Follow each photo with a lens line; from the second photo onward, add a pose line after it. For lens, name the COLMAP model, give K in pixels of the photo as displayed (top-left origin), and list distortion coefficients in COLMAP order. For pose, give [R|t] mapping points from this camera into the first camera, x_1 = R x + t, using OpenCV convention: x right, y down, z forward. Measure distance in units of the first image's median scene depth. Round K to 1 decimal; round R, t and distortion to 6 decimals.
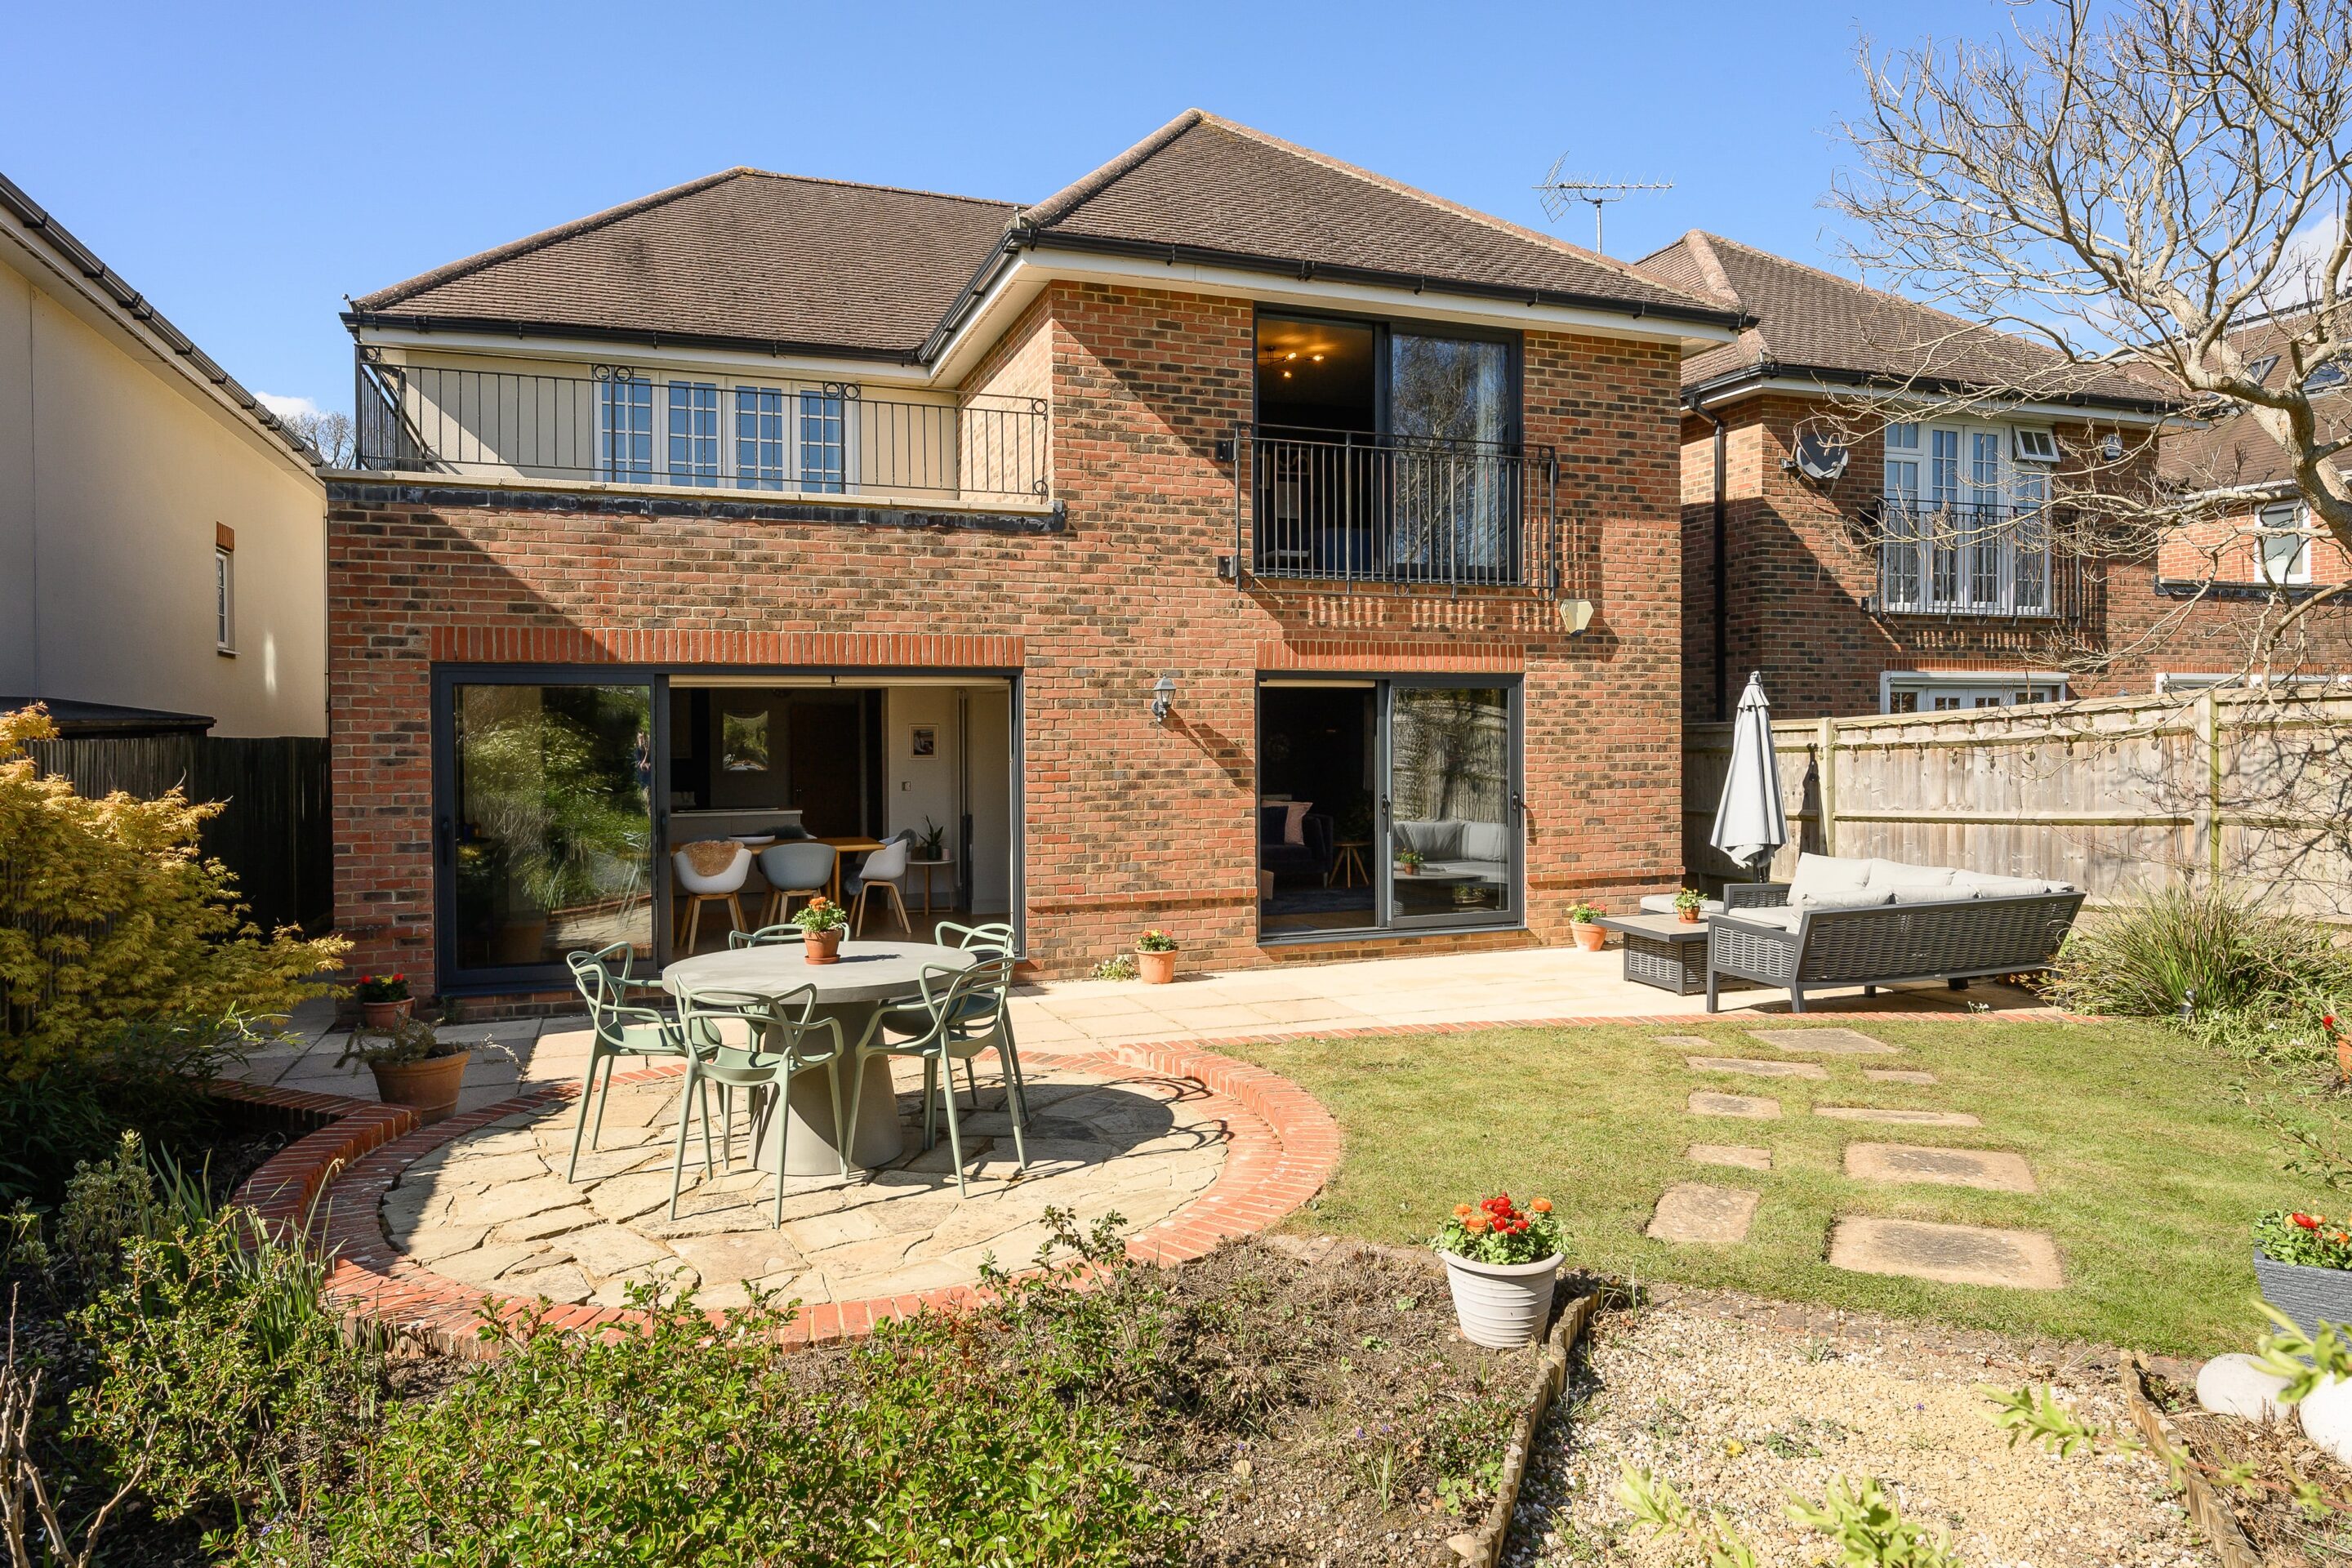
lens RADIAL K [[1396.2, 0, 1174.4], [0, 1396.2, 770.8], [0, 0, 1]] dist [0.000609, 0.000093]
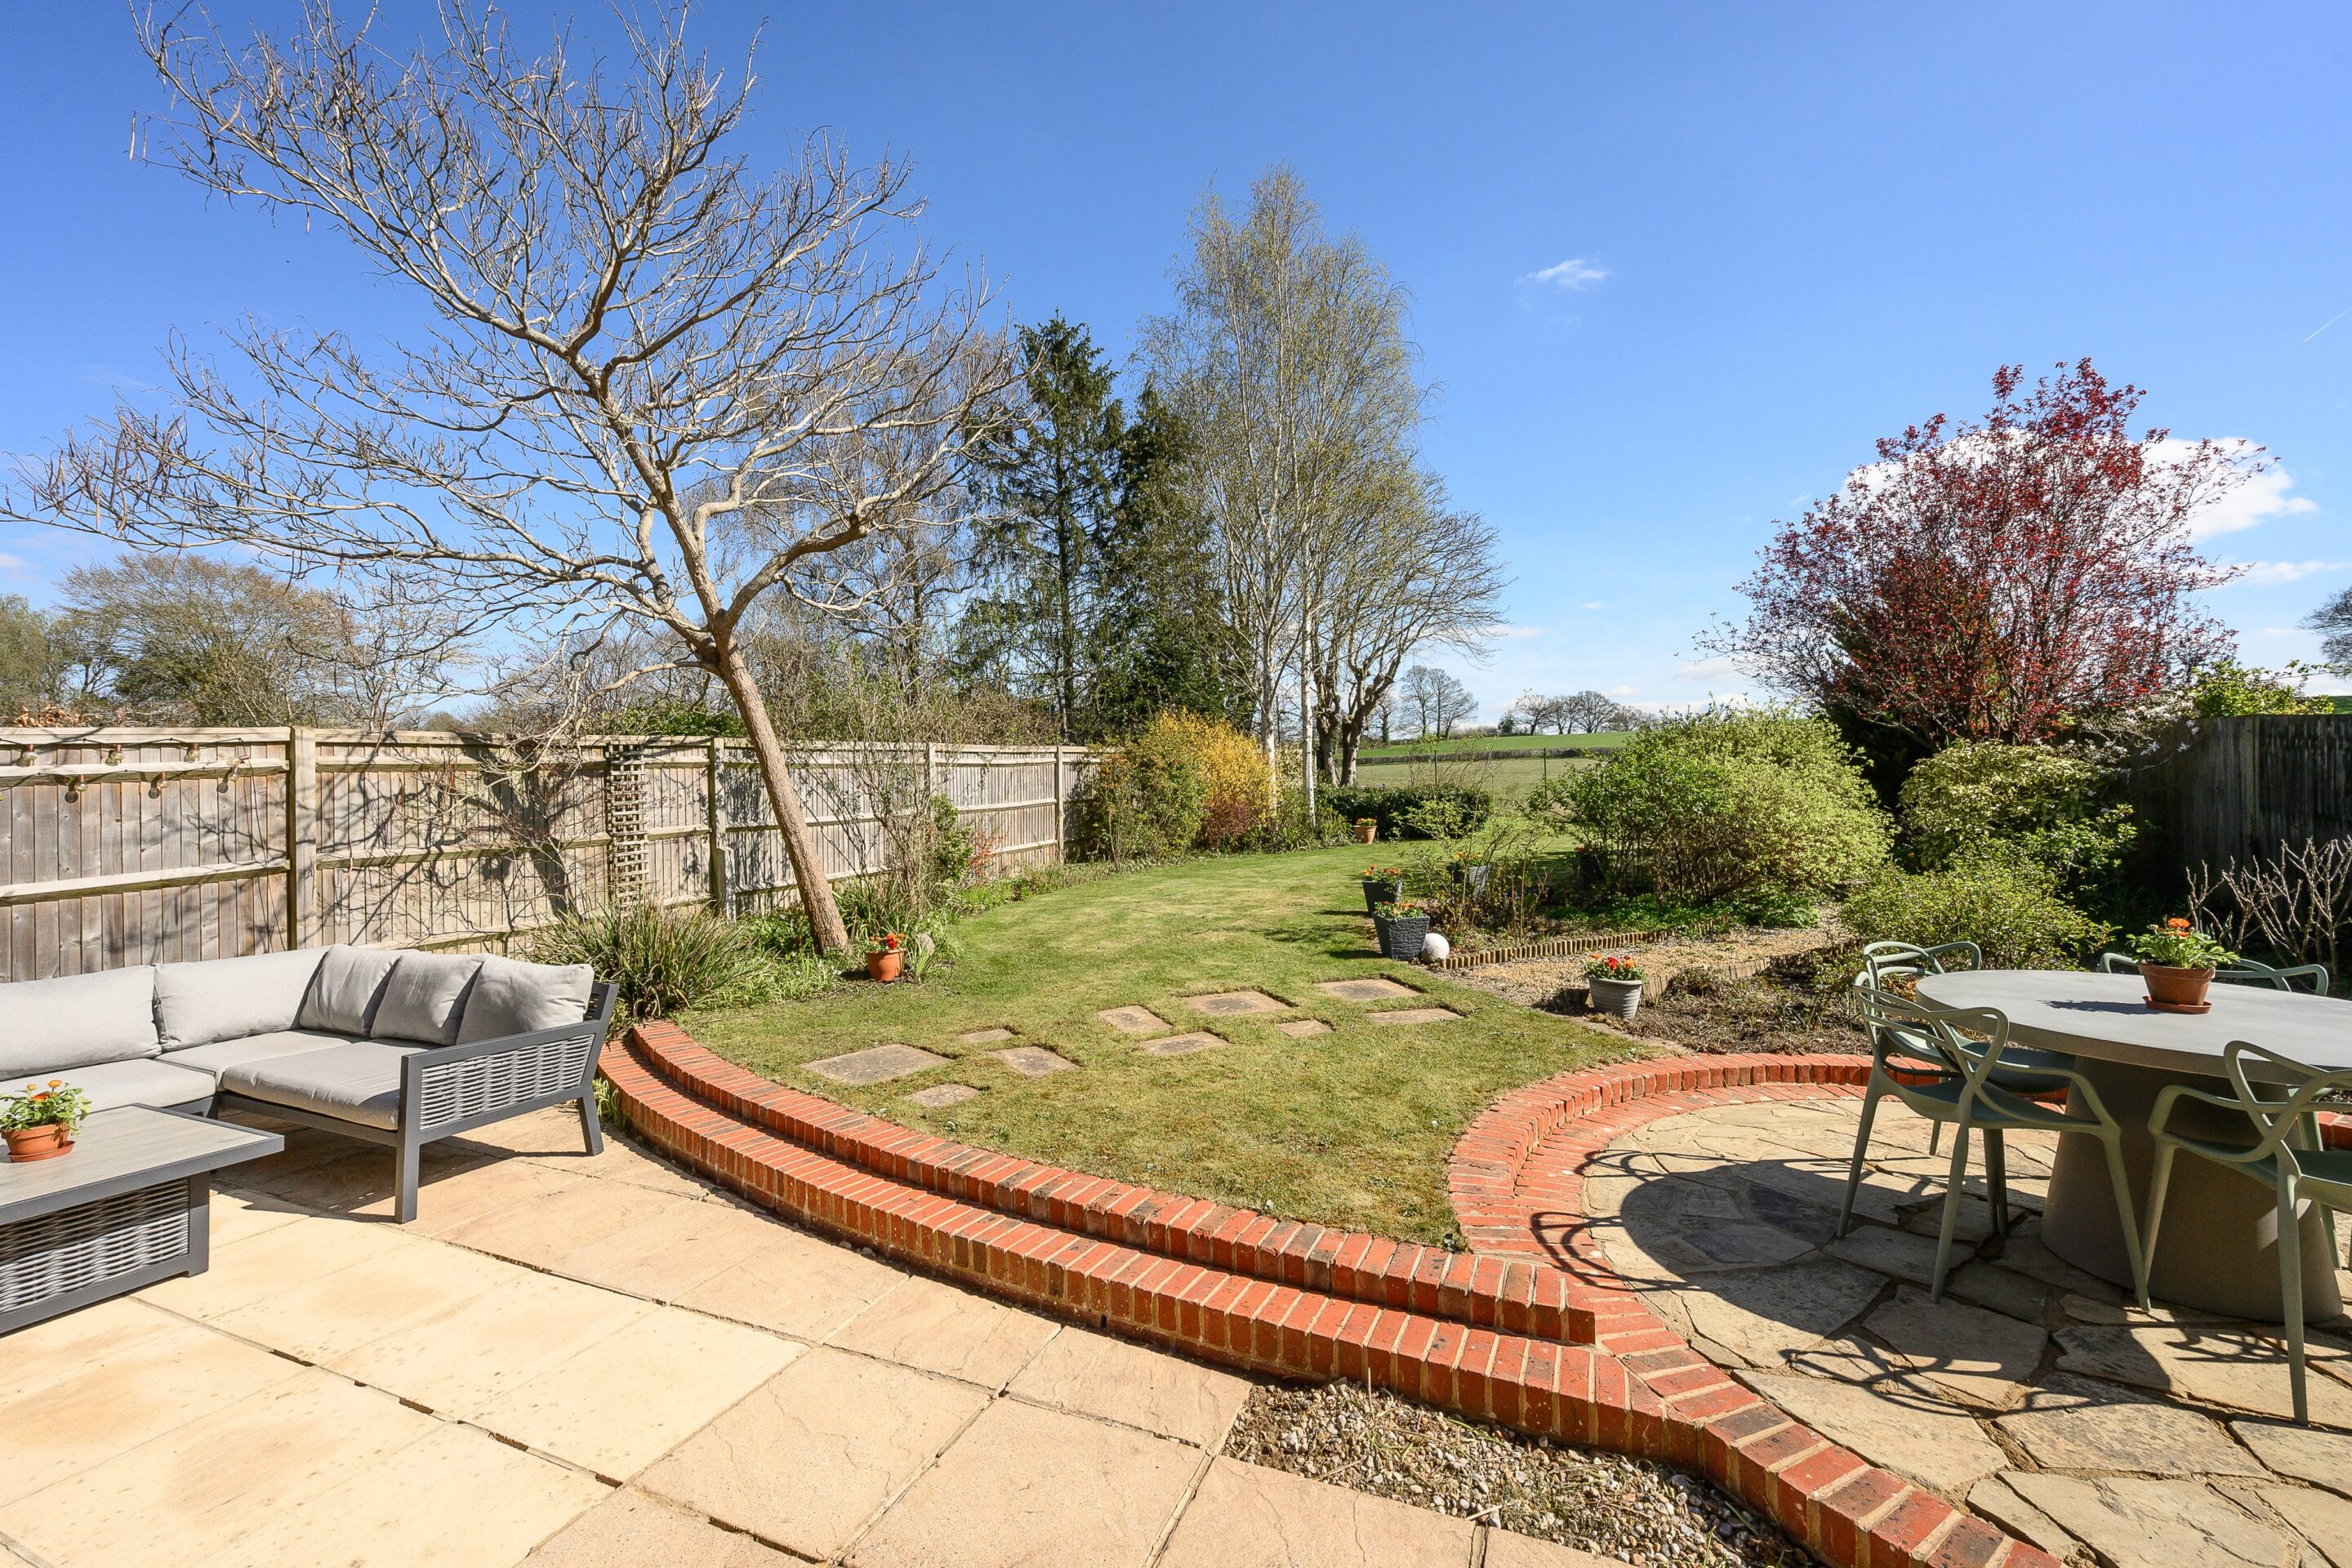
lens RADIAL K [[990.4, 0, 1171.4], [0, 990.4, 786.8], [0, 0, 1]] dist [-0.000584, 0.000025]
pose [[-0.727988, 0.023014, 0.685203, -0.149724], [0.037055, 0.999296, 0.005806, -0.001013], [-0.684588, 0.029617, -0.728329, 1.150245]]
